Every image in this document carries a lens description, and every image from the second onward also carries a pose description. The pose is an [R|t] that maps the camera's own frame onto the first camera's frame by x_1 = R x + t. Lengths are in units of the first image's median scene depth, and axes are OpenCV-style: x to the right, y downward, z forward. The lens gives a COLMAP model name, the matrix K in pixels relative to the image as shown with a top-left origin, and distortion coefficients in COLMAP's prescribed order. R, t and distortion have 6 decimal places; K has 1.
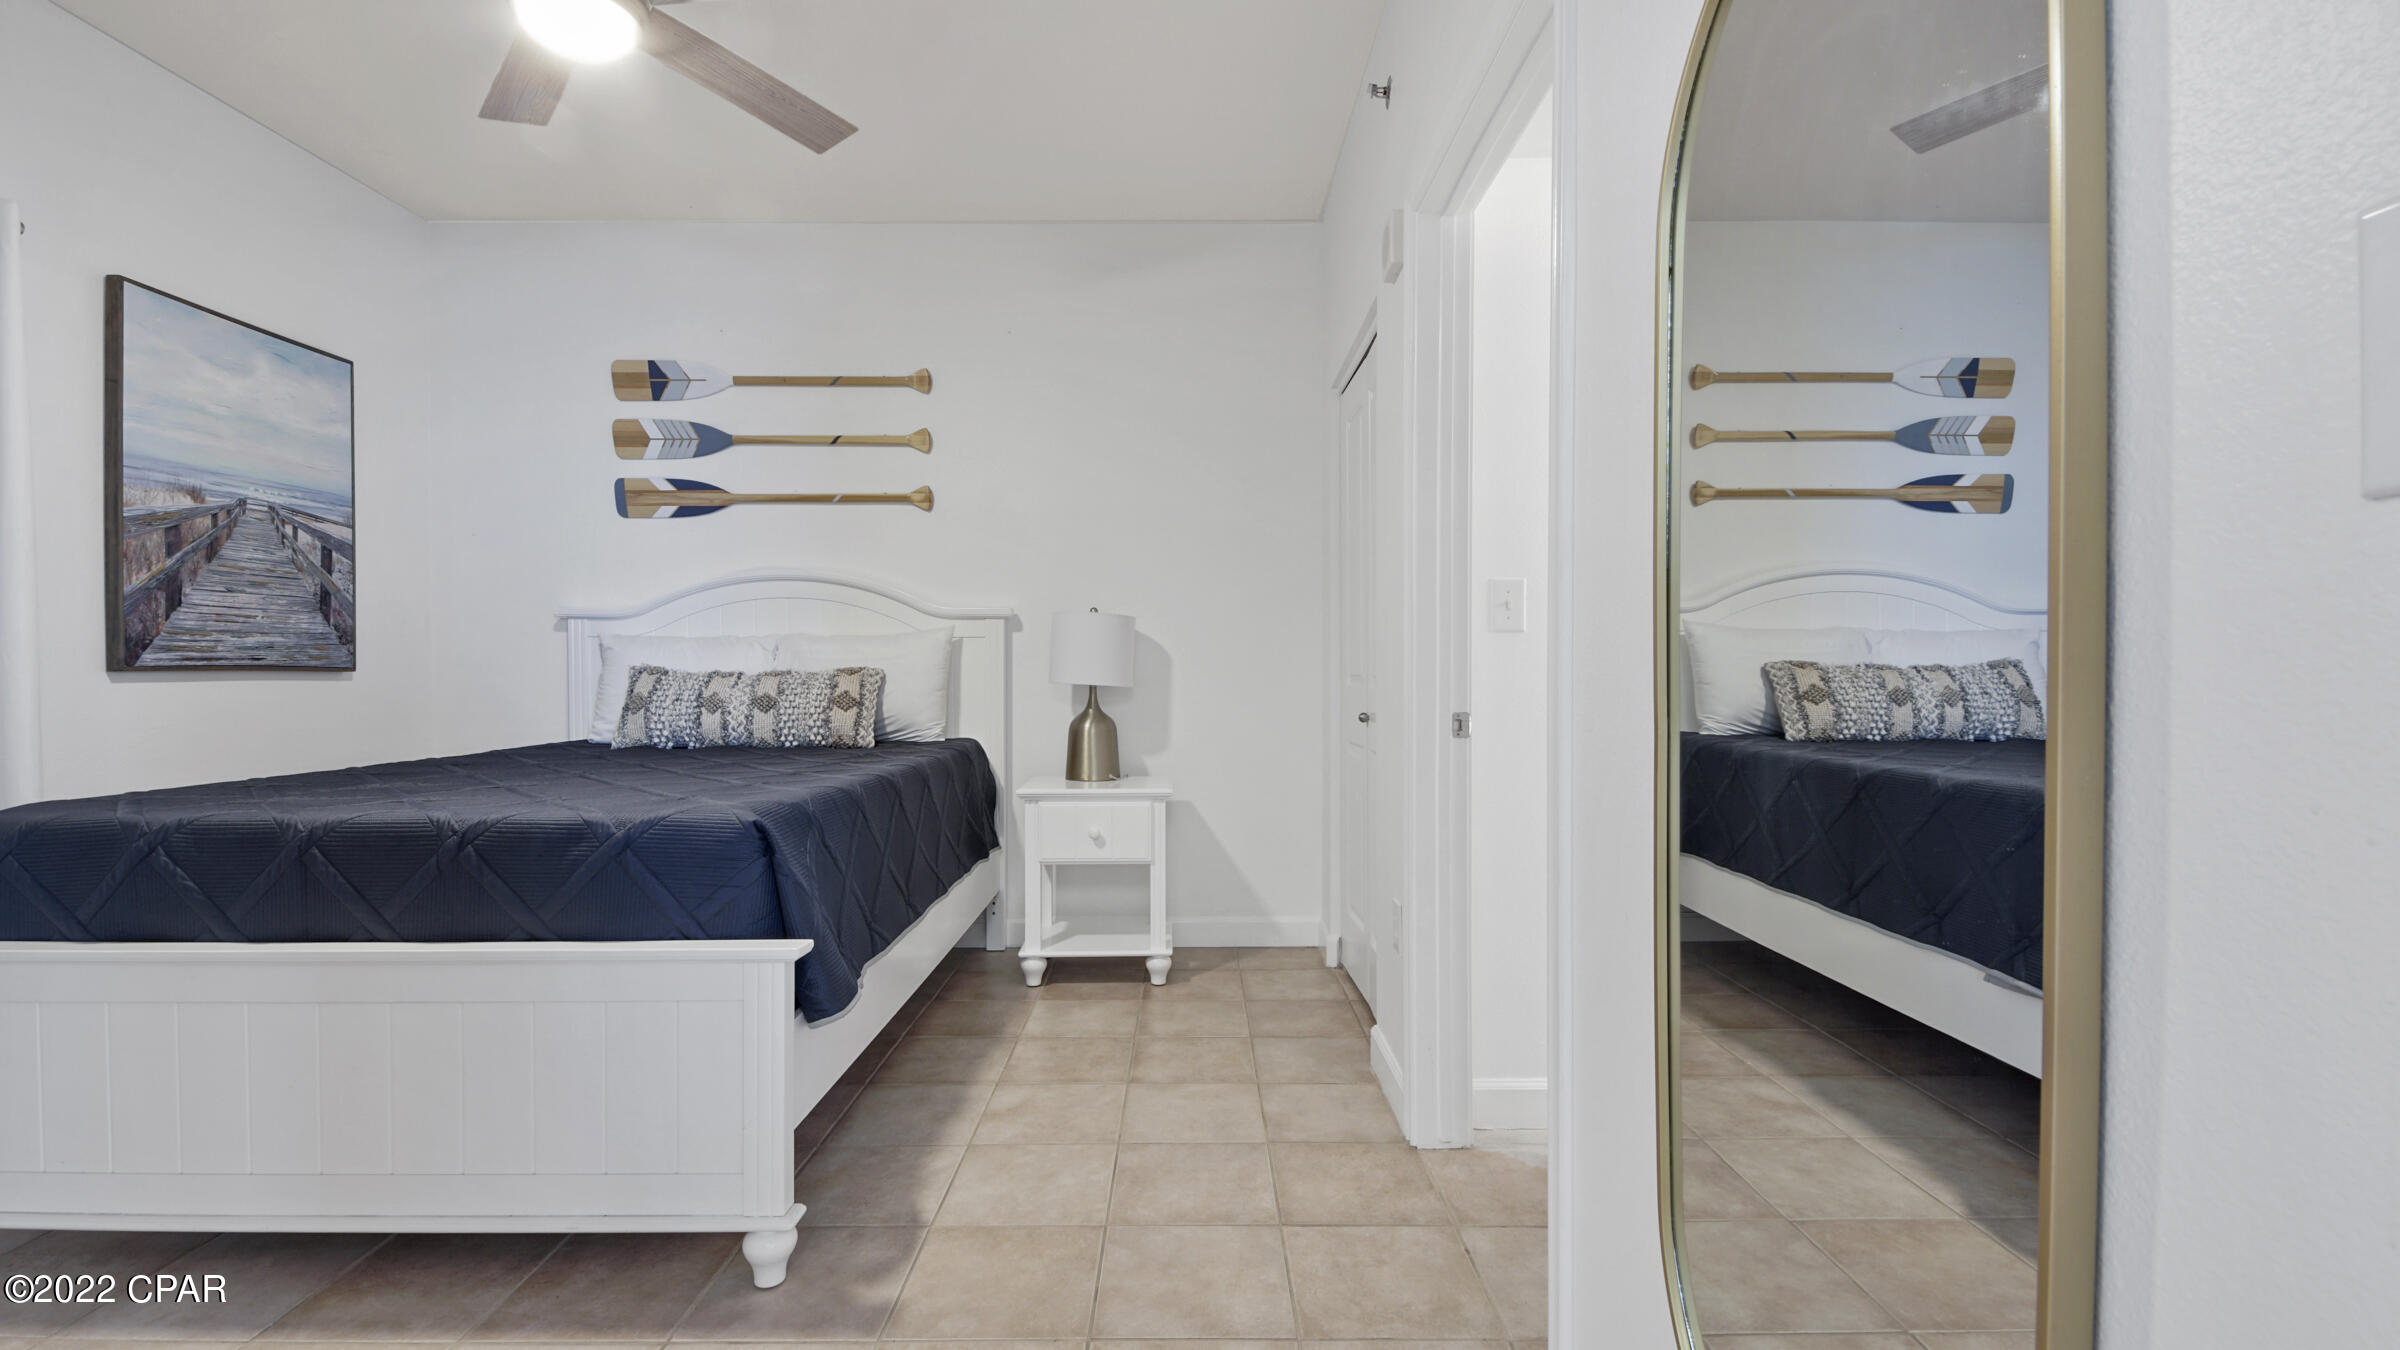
lens RADIAL K [[1057.3, 0, 1196.0], [0, 1057.3, 669.6], [0, 0, 1]] dist [0.019315, -0.012070]
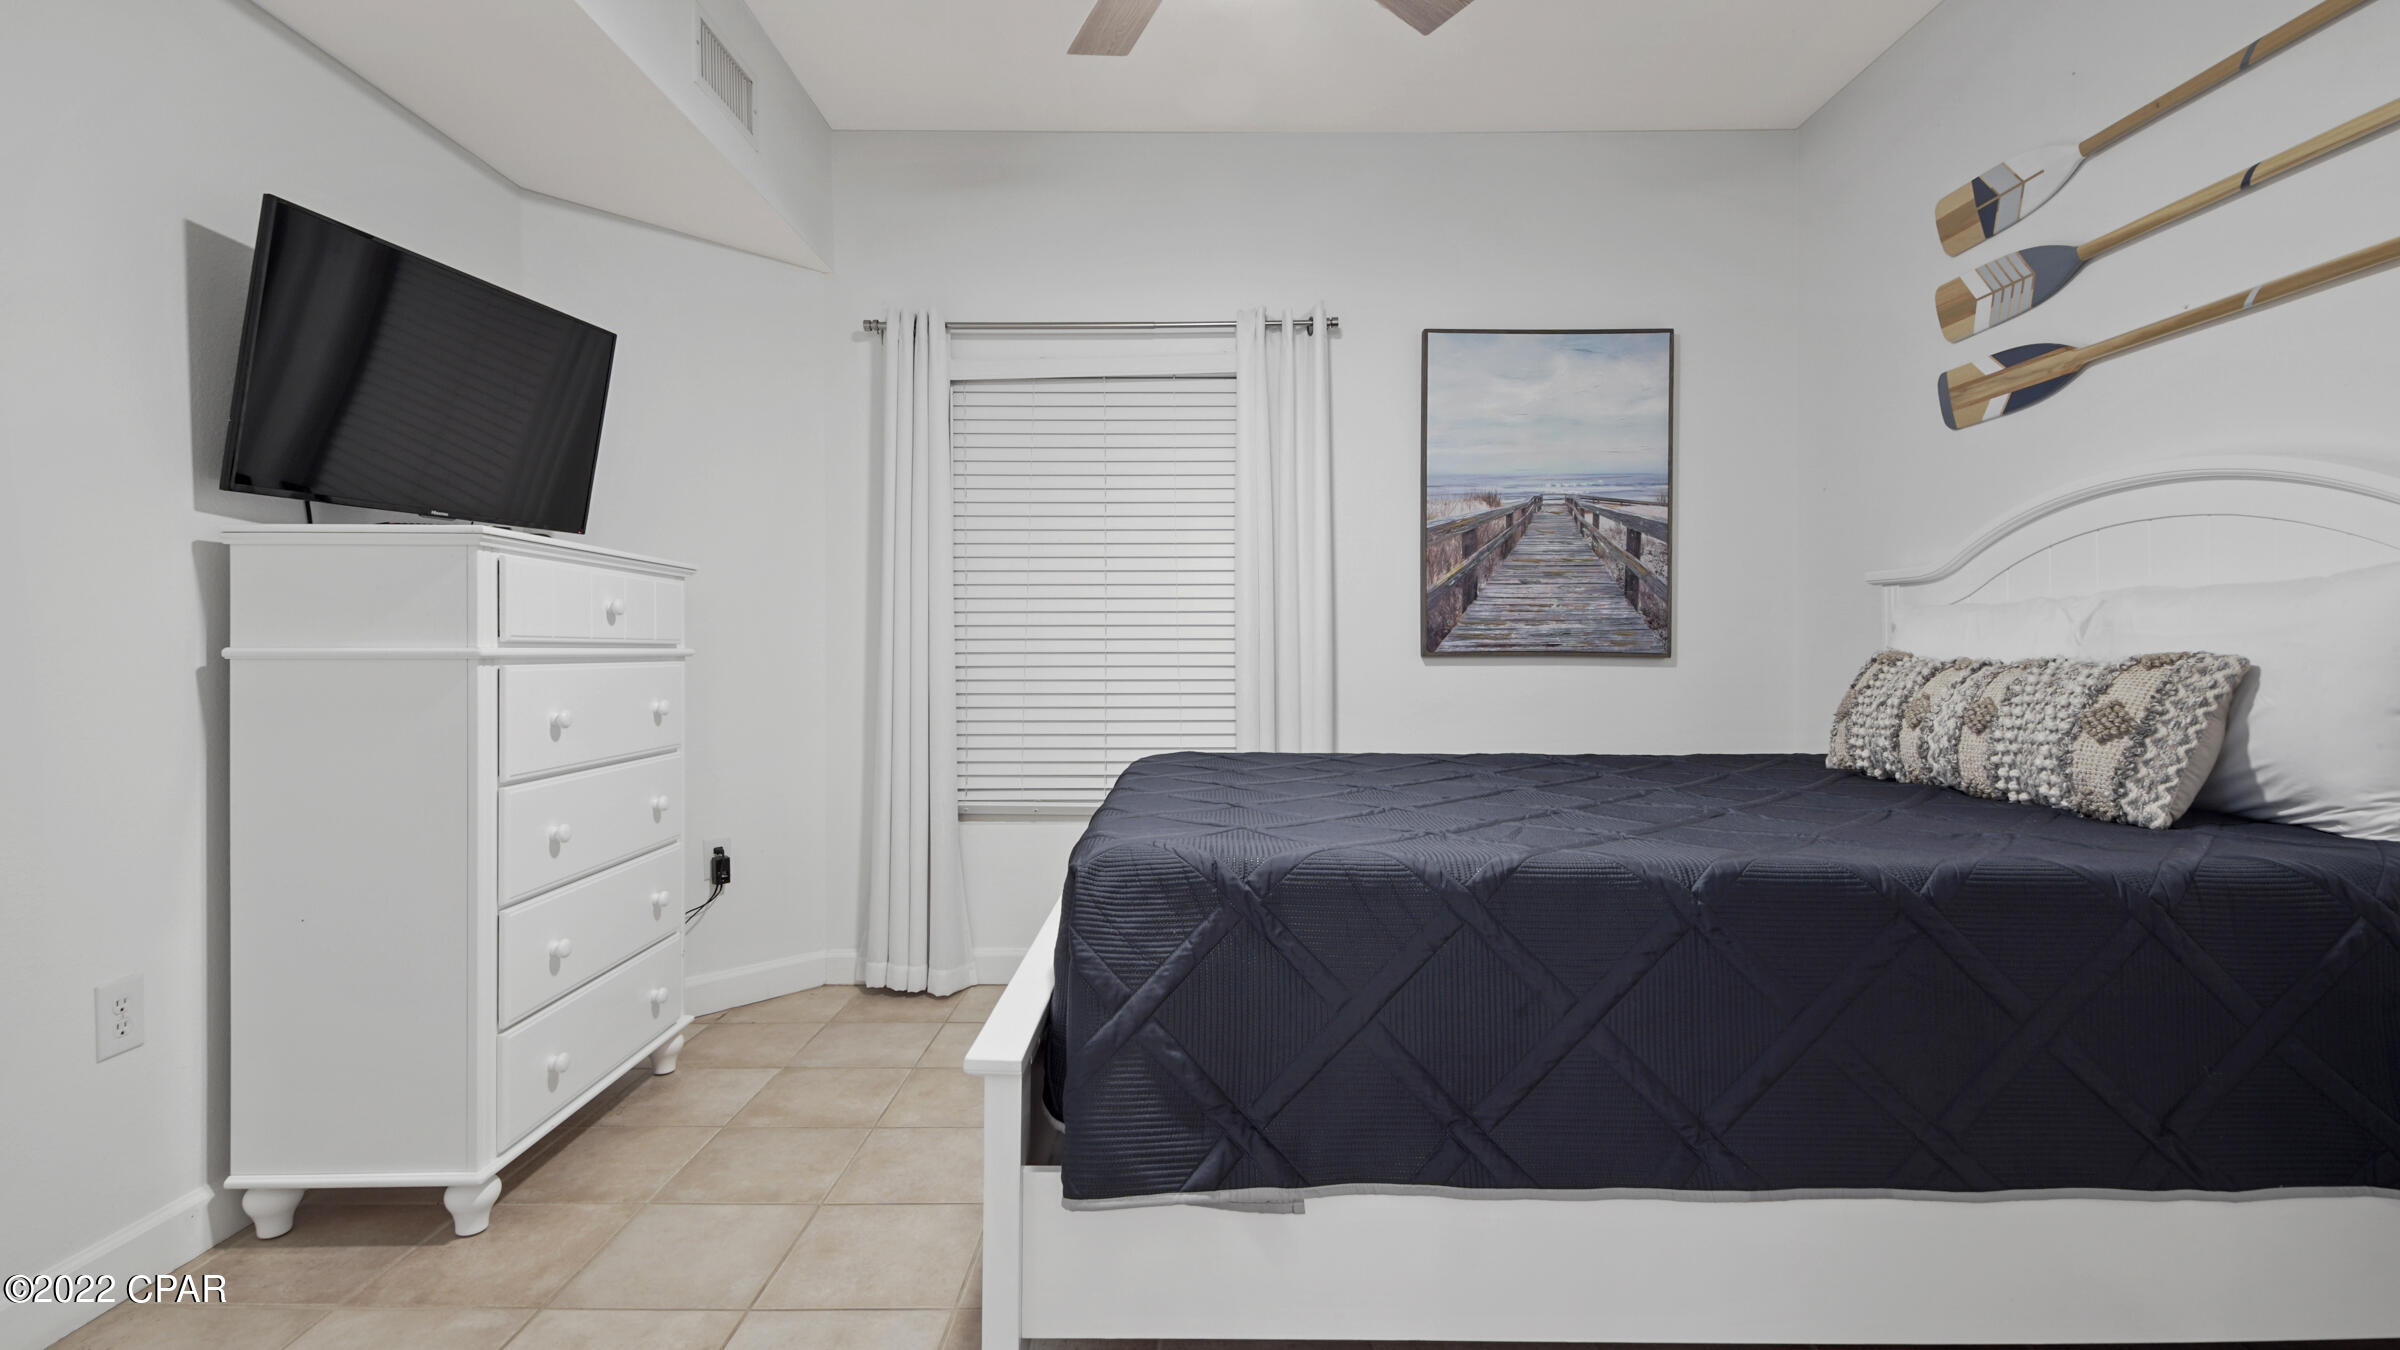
lens RADIAL K [[1057.3, 0, 1185.6], [0, 1057.3, 655.7], [0, 0, 1]] dist [0.019315, -0.012070]
pose [[-0.005110, 0.003050, -0.999982, 0.164324], [-0.000896, 0.999995, 0.003054, -0.002390], [0.999987, 0.000912, -0.005107, 0.615071]]
